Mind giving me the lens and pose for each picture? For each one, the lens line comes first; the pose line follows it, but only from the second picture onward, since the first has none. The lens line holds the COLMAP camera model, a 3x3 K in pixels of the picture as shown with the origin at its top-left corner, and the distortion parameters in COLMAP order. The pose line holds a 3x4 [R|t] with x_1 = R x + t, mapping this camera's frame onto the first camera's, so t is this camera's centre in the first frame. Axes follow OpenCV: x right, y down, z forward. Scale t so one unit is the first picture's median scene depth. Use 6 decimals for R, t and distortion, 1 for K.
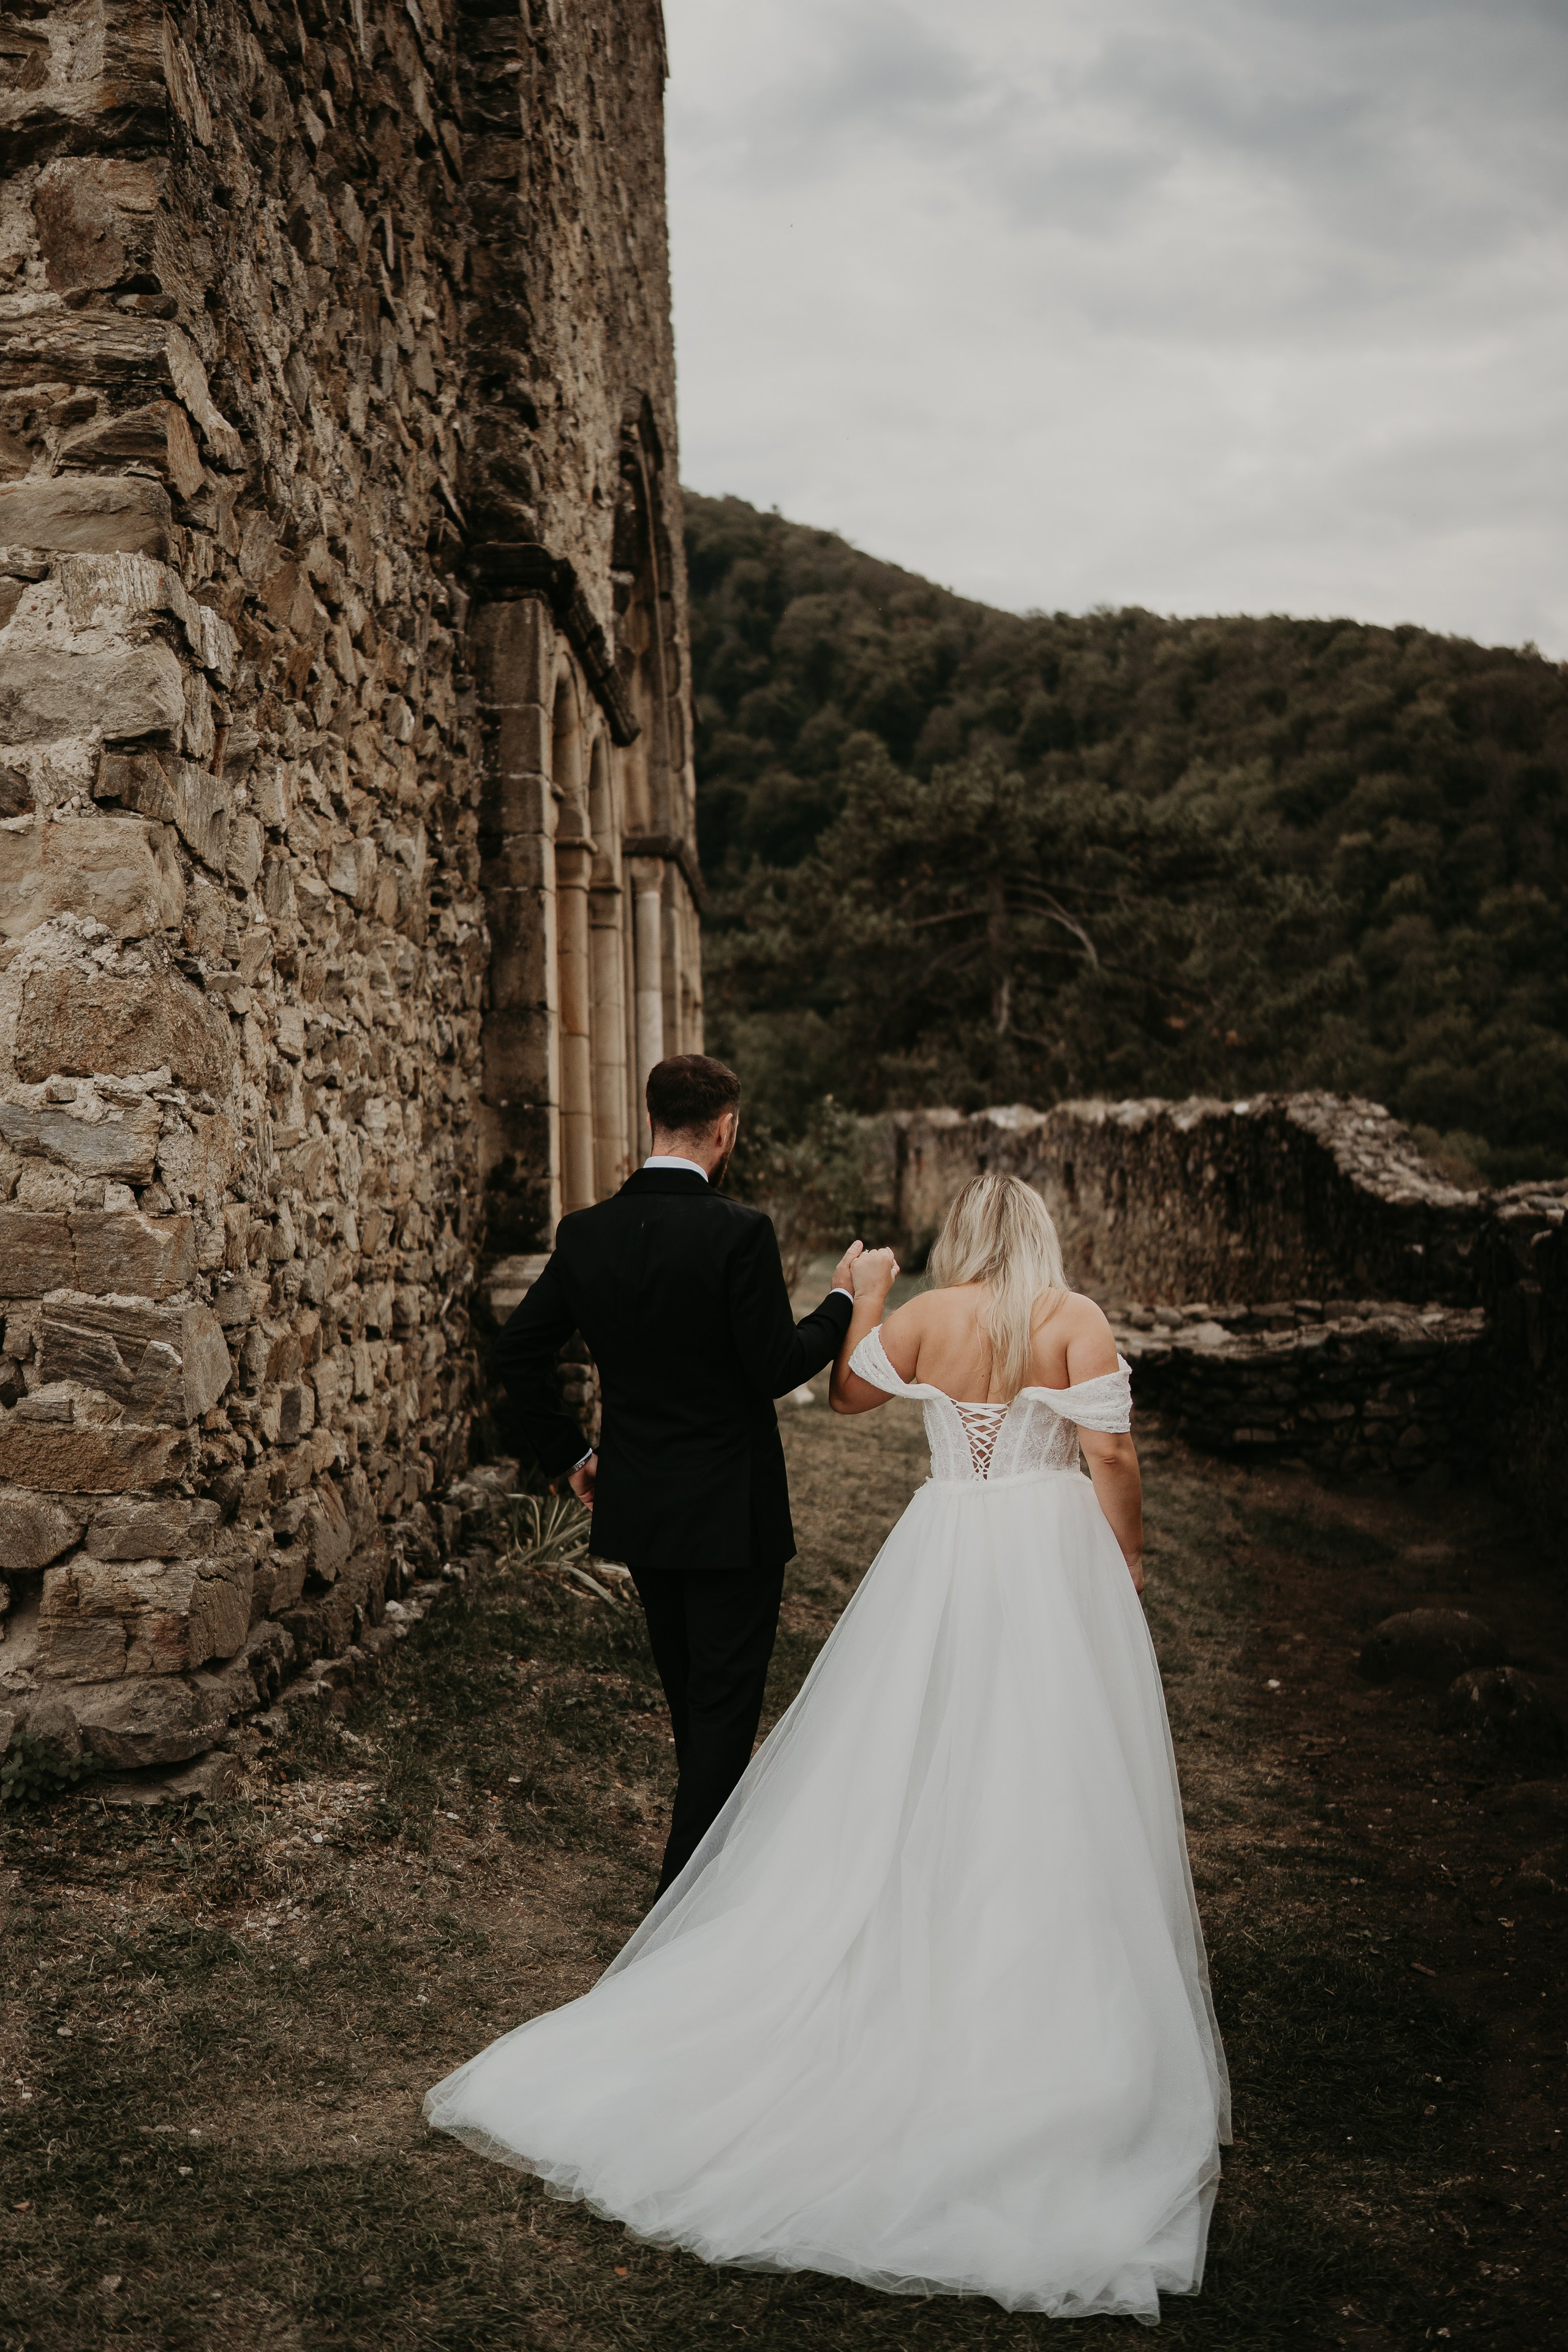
lens RADIAL K [[2344.8, 0, 792.4], [0, 2344.8, 1166.3], [0, 0, 1]] dist [-0.199174, 0.220595]
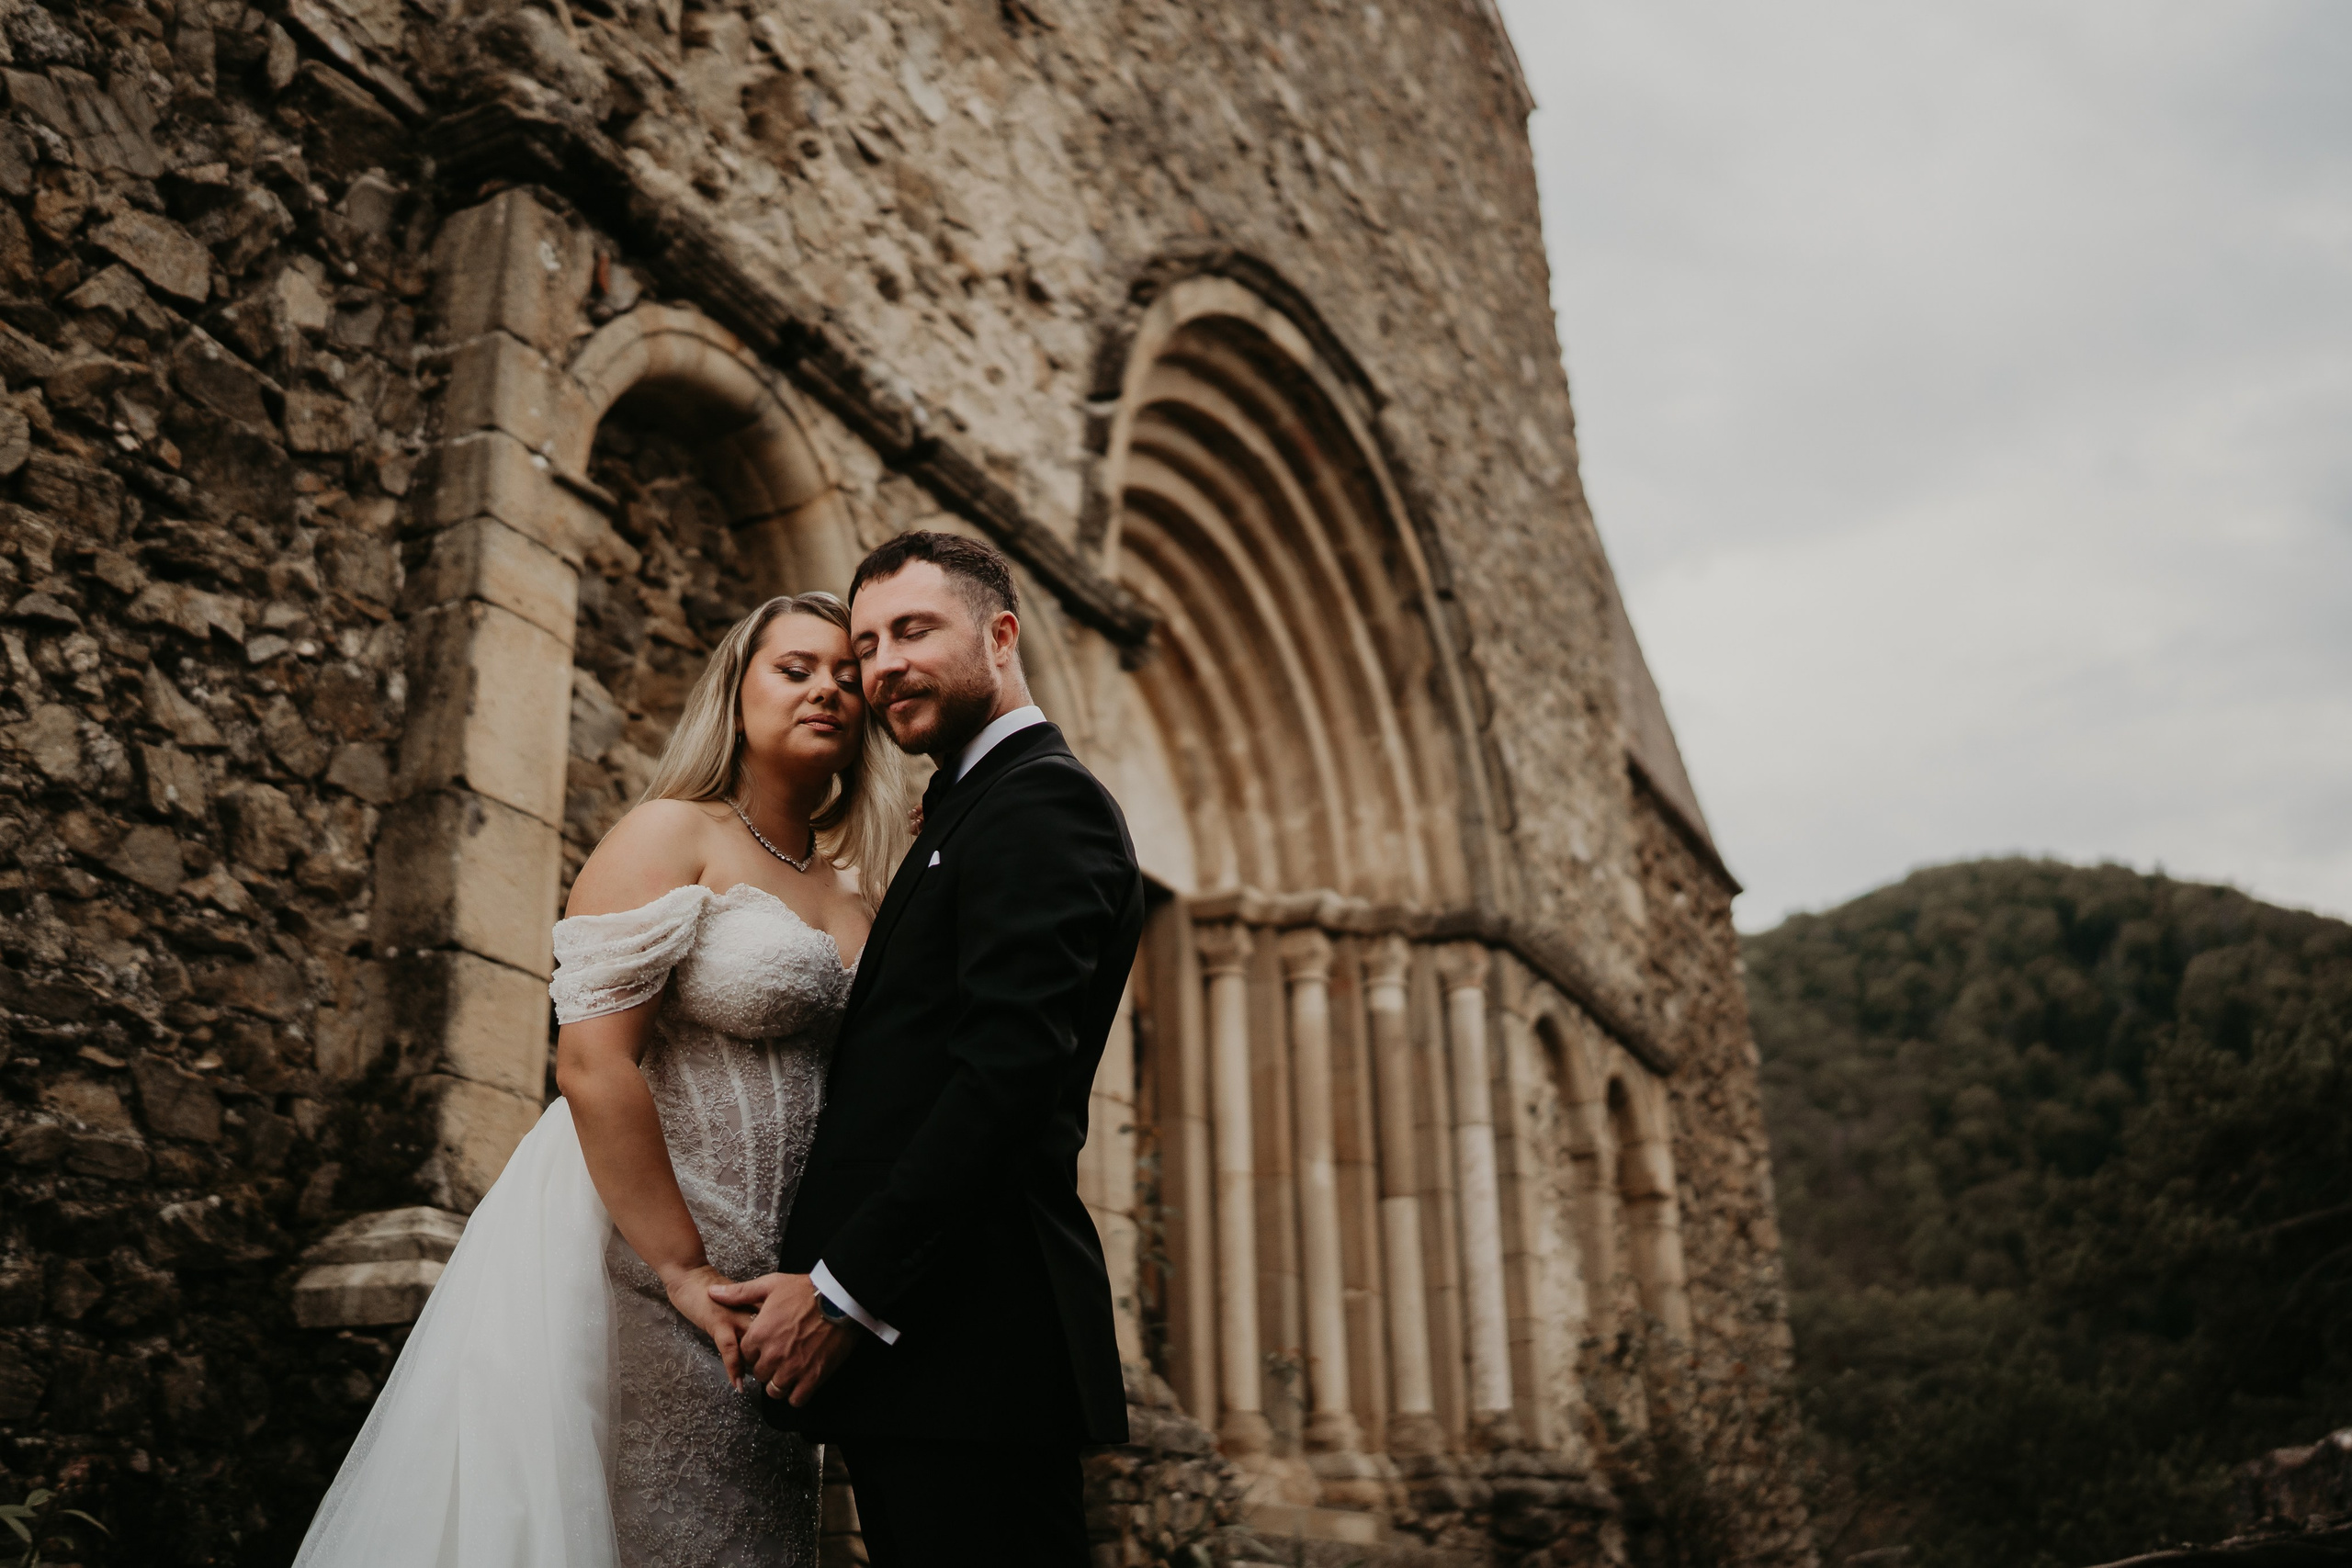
lens RADIAL K [[2397.0, 0, 1105.6], [0, 2397.0, 742.9], [0, 0, 1]] dist [-0.184056, 0.199904]
pose [[0.897739, -0.158287, -0.411108, 0.155639], [0.001860, 0.934571, -0.355771, 0.072922], [0.440523, 0.318625, 0.839296, 0.316682]]
